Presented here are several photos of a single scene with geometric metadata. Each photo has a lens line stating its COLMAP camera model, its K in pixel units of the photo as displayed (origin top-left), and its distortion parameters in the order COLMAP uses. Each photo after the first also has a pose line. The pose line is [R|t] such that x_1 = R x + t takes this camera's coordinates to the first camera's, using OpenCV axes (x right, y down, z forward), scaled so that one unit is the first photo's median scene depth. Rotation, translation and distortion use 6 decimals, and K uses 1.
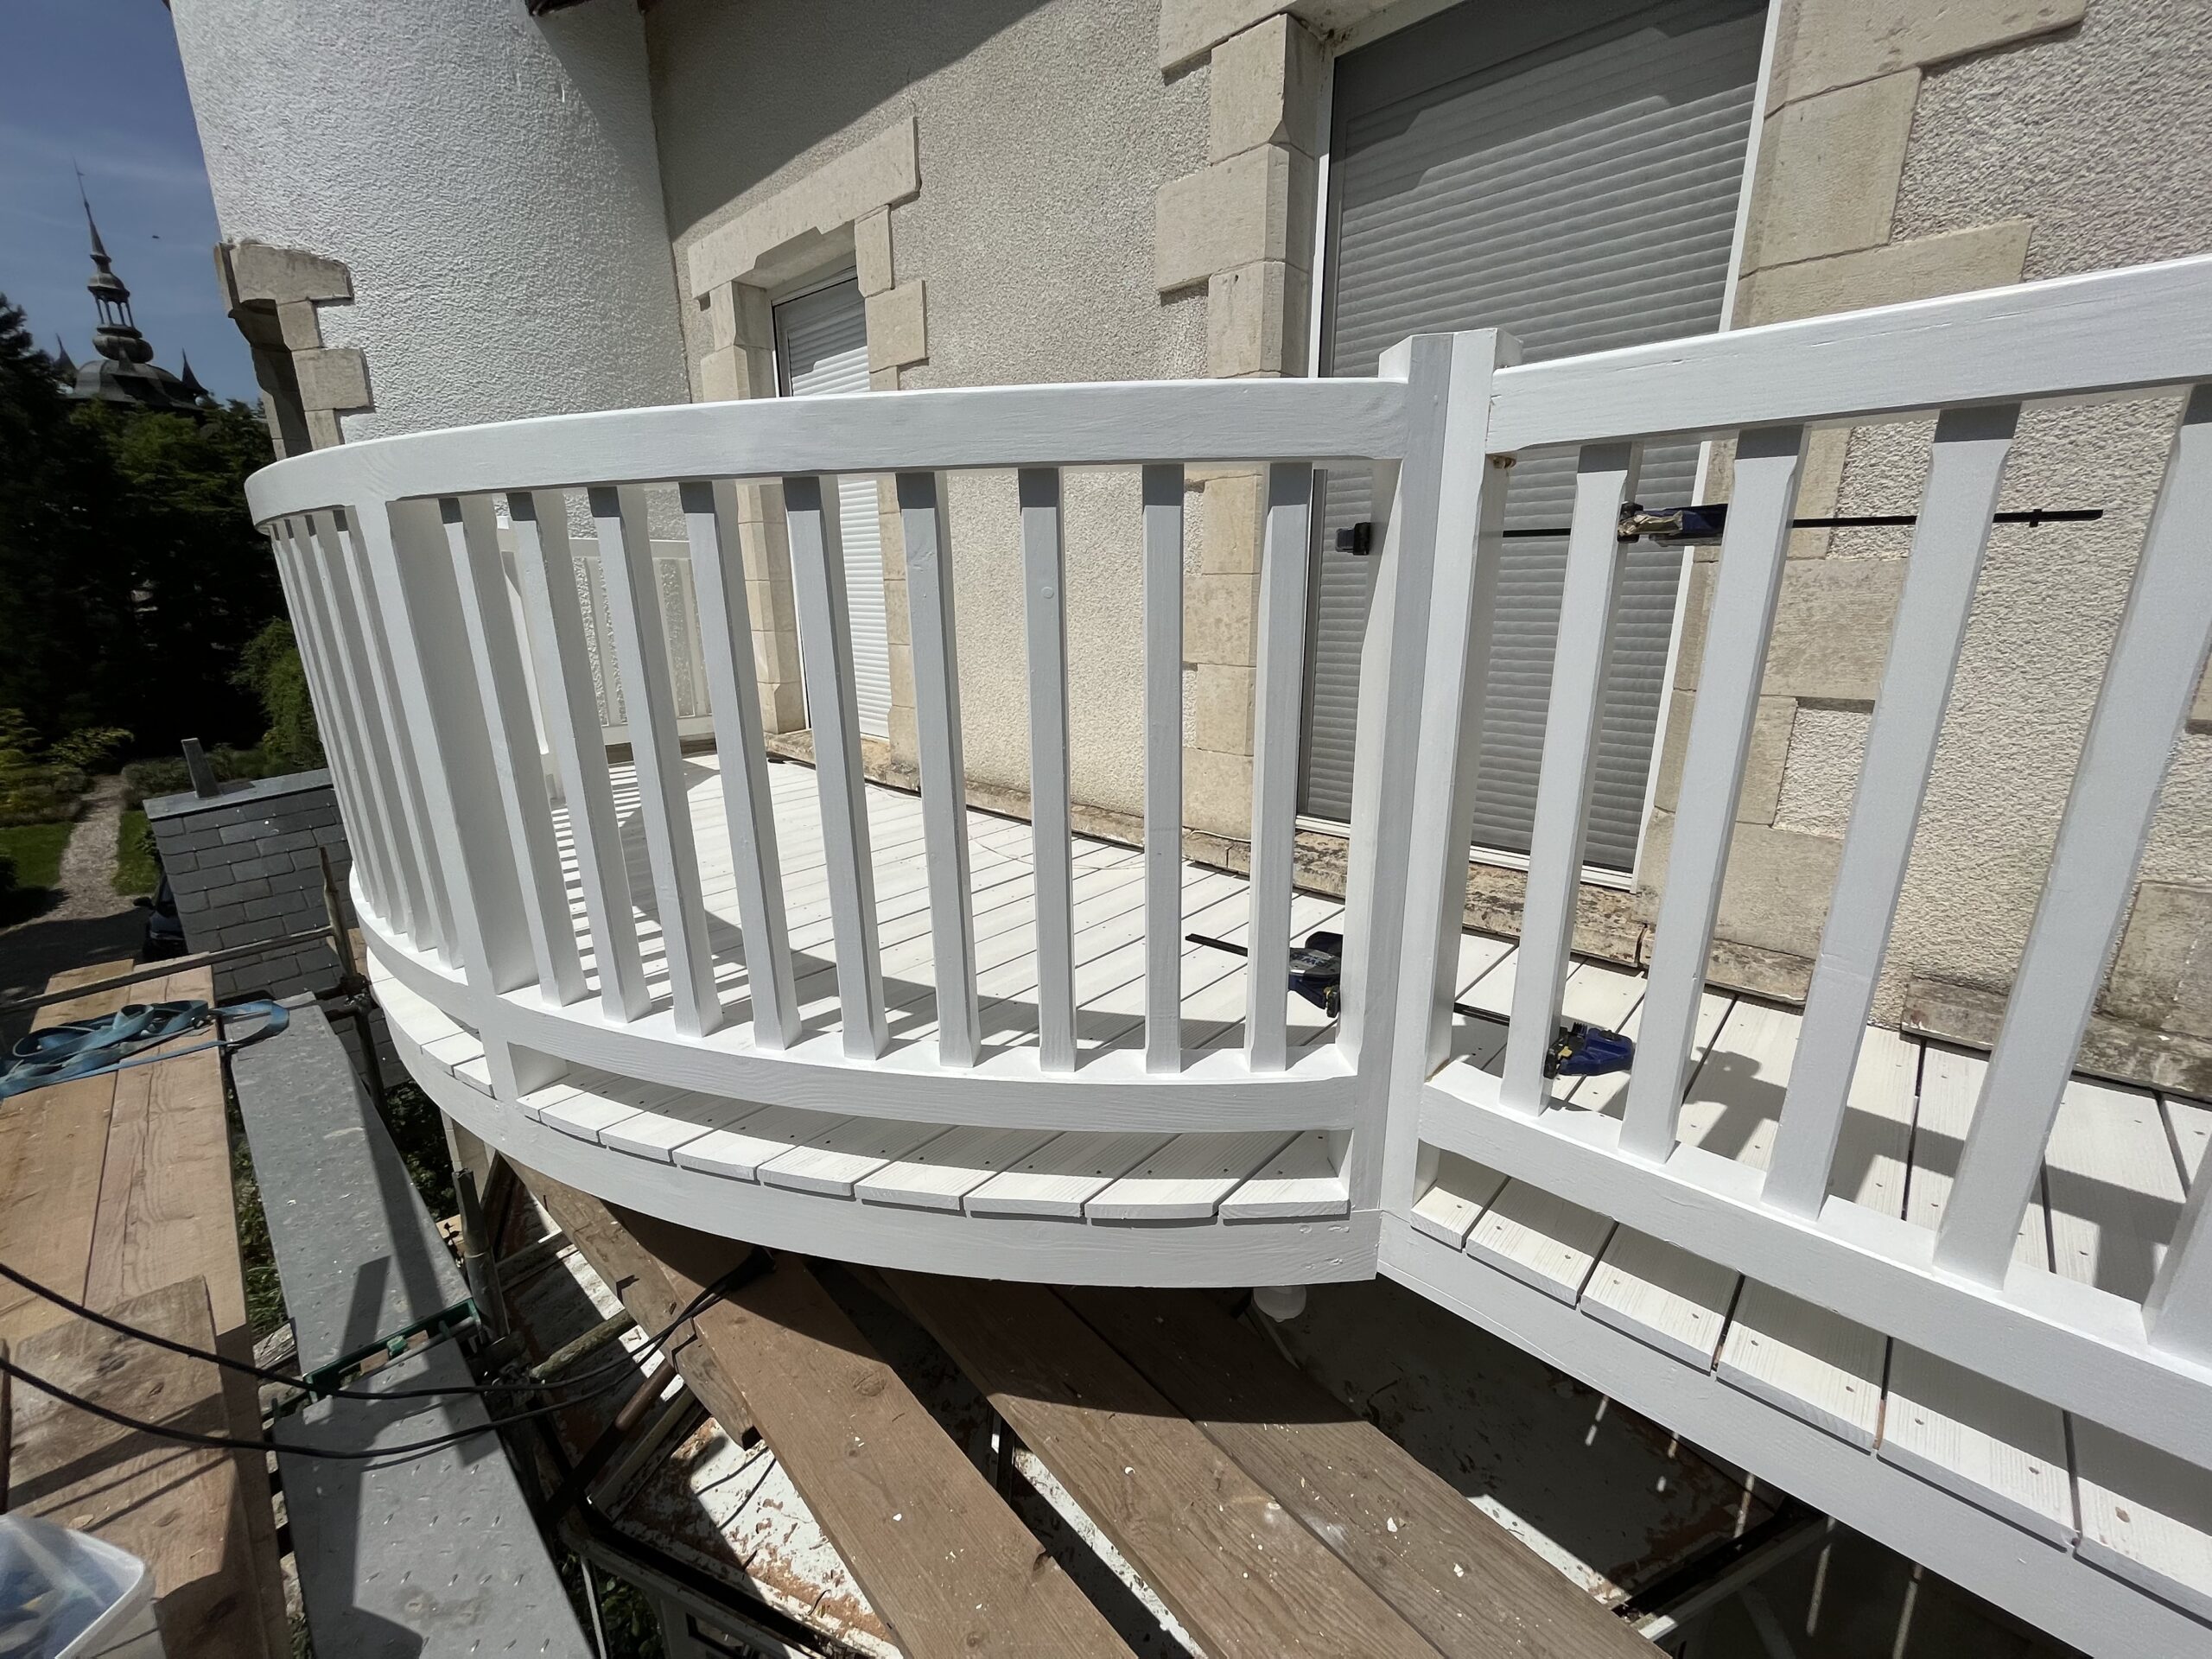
lens RADIAL K [[890.7, 0, 1095.4], [0, 890.7, 832.5], [0, 0, 1]] dist [-0.002466, 0.000466]
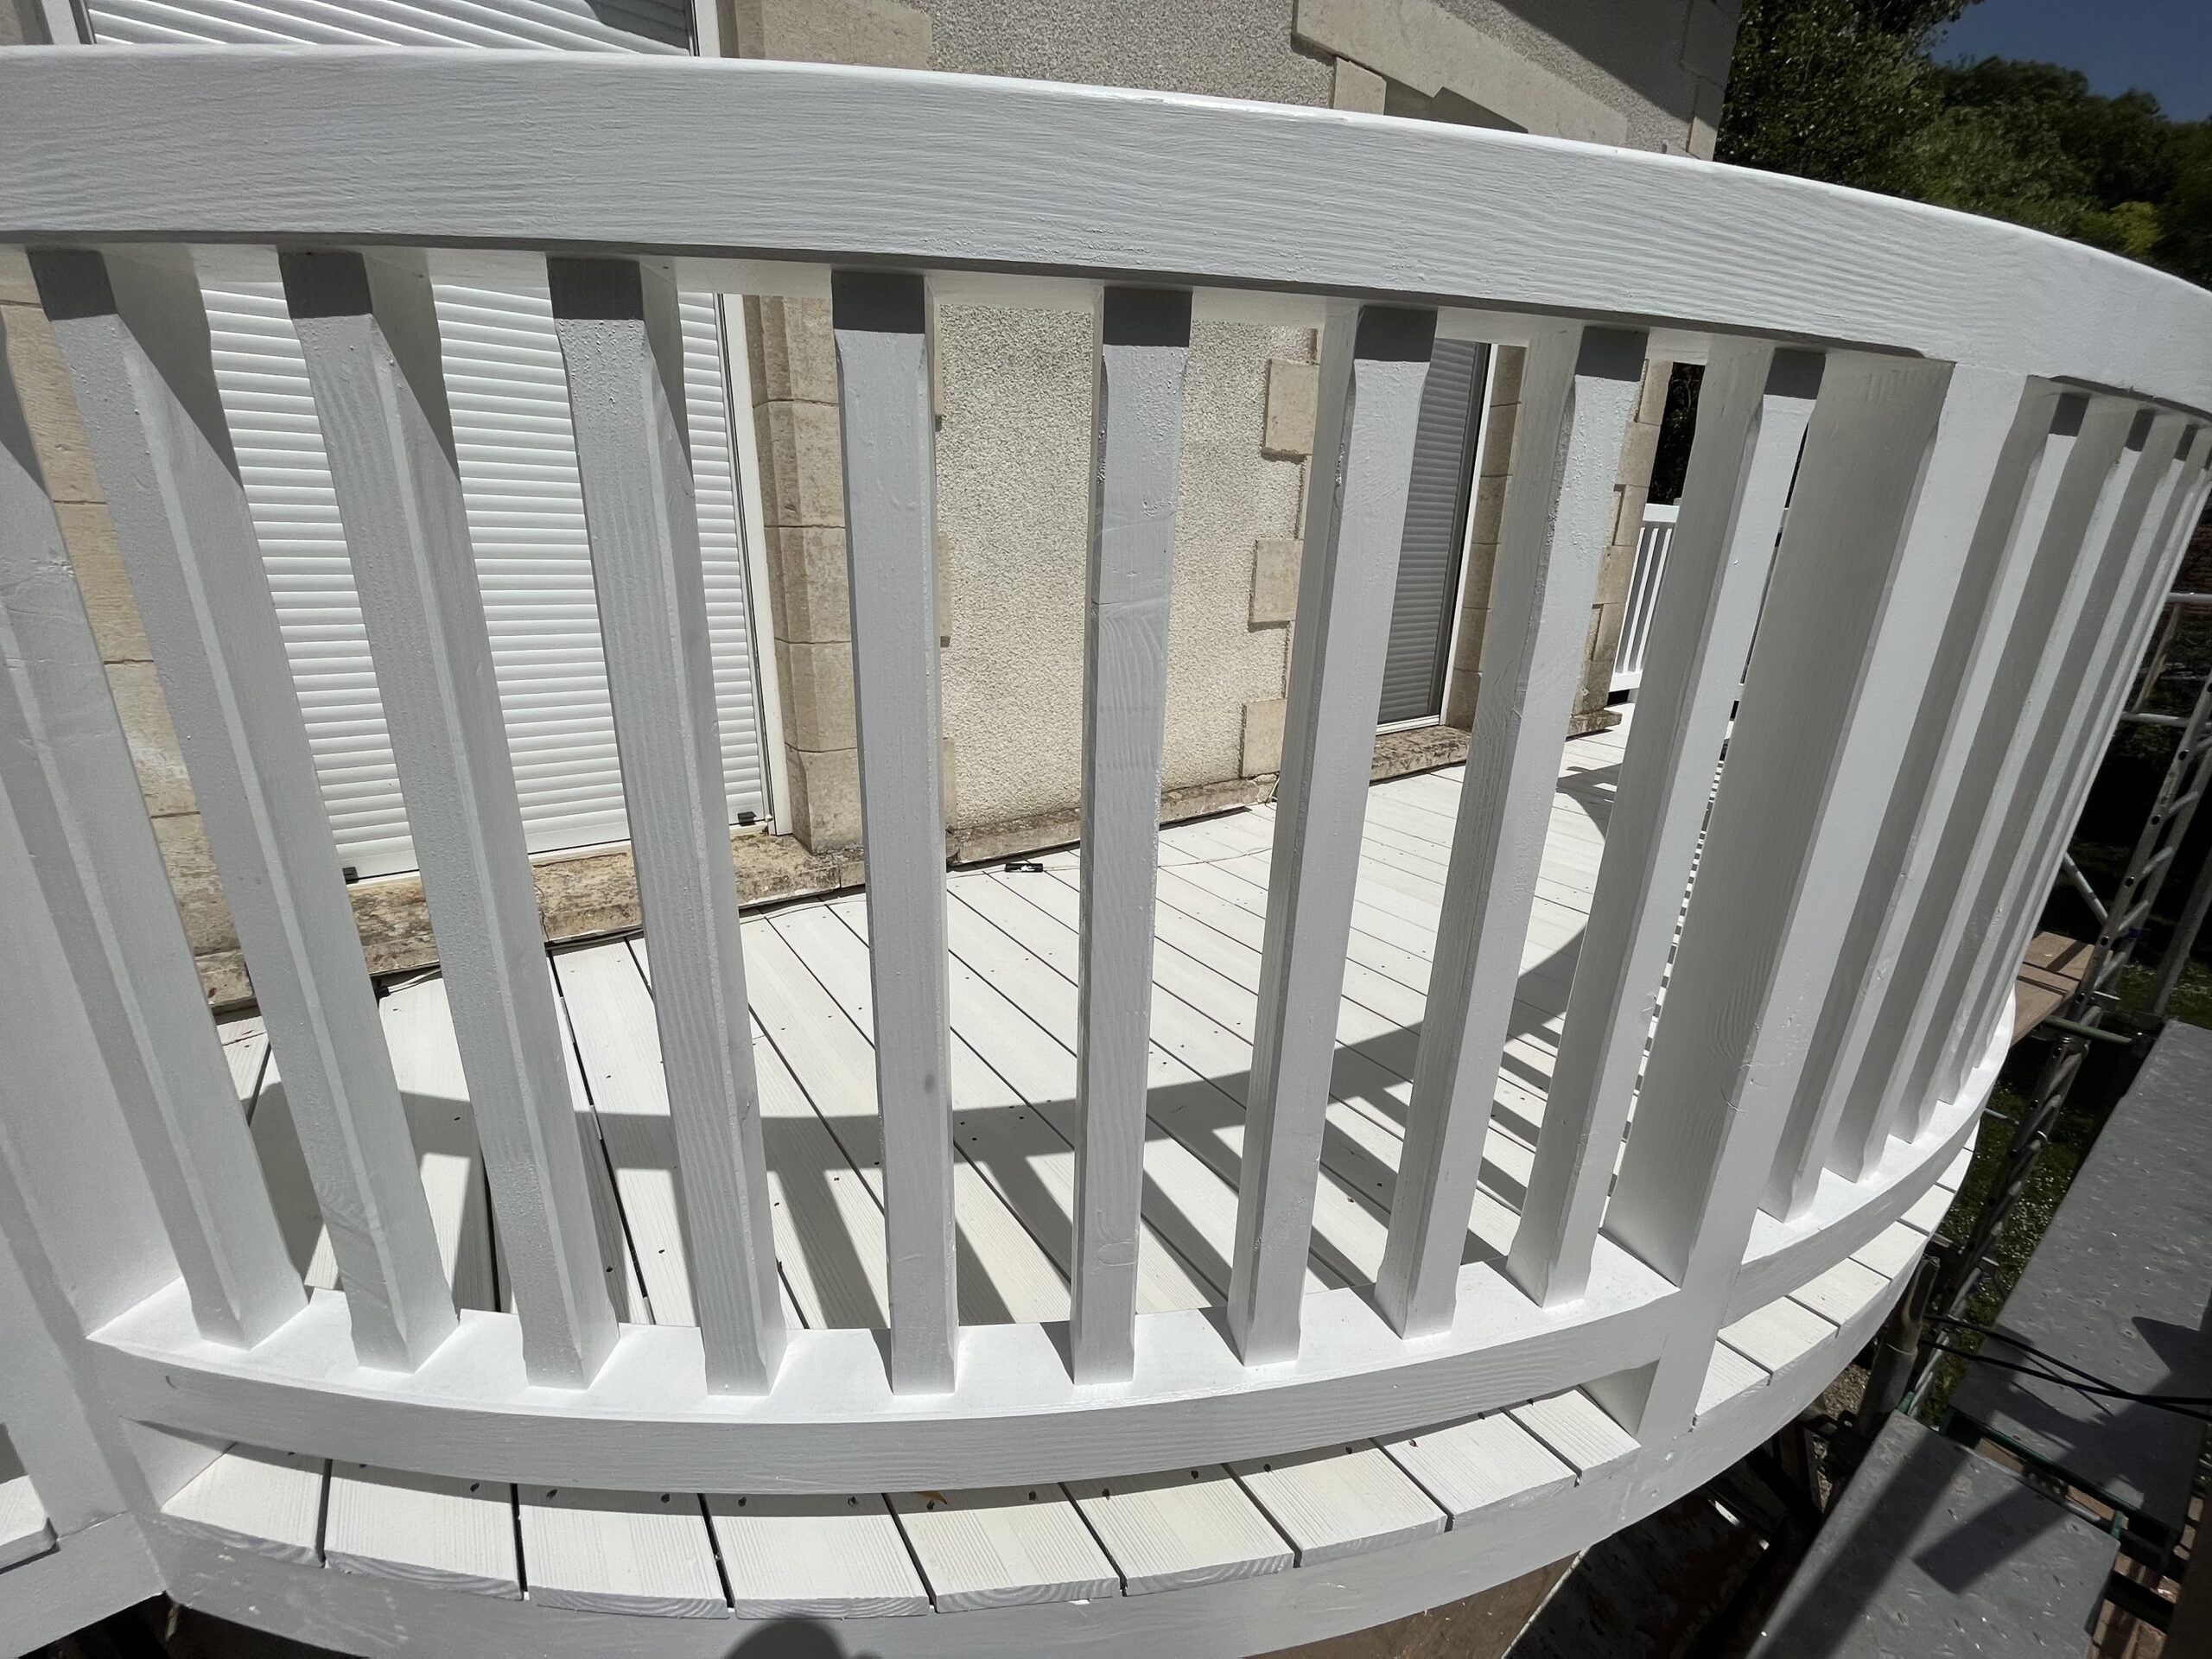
lens RADIAL K [[890.7, 0, 1095.4], [0, 890.7, 832.5], [0, 0, 1]] dist [-0.002466, 0.000466]
pose [[0.198844, -0.295262, 0.934495, -1.078786], [0.233705, 0.940313, 0.247372, -0.282921], [-0.951758, 0.169208, 0.255980, 1.030121]]
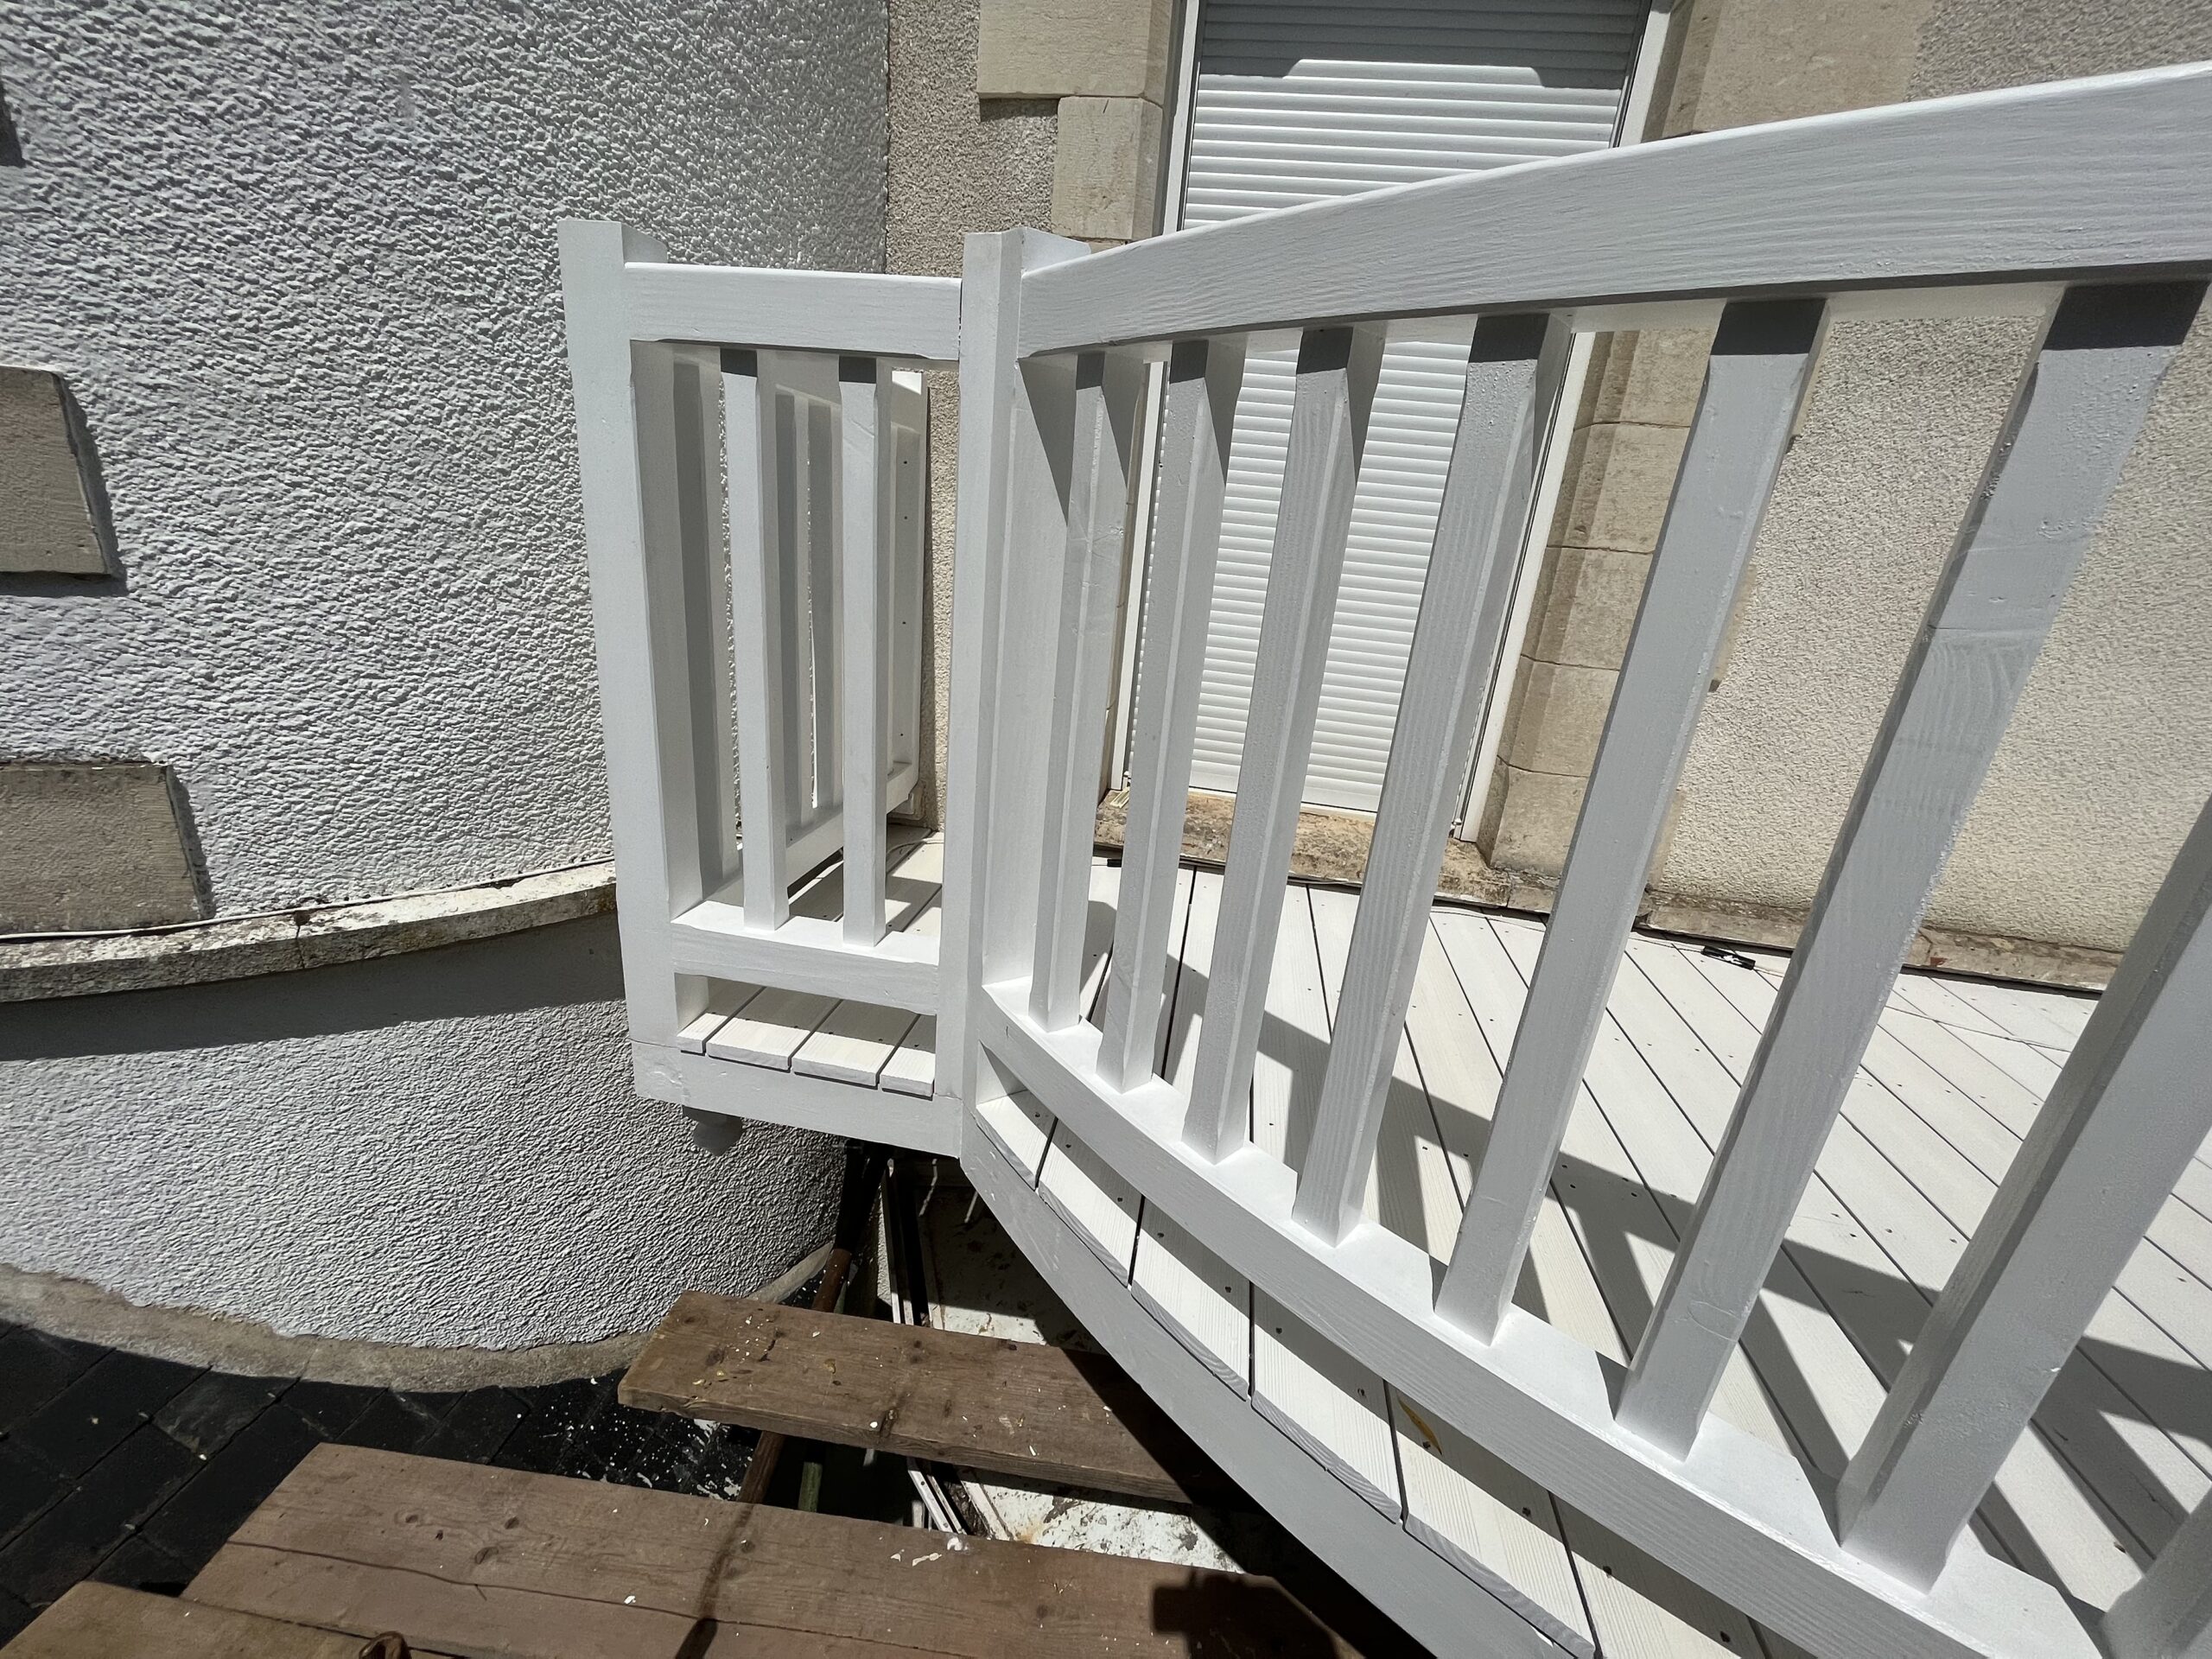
lens RADIAL K [[890.7, 0, 1095.4], [0, 890.7, 832.5], [0, 0, 1]] dist [-0.002466, 0.000466]
pose [[0.825287, -0.110583, 0.553780, -1.132789], [0.055975, 0.991829, 0.114638, -0.269234], [-0.561932, -0.063612, 0.824734, 1.013608]]
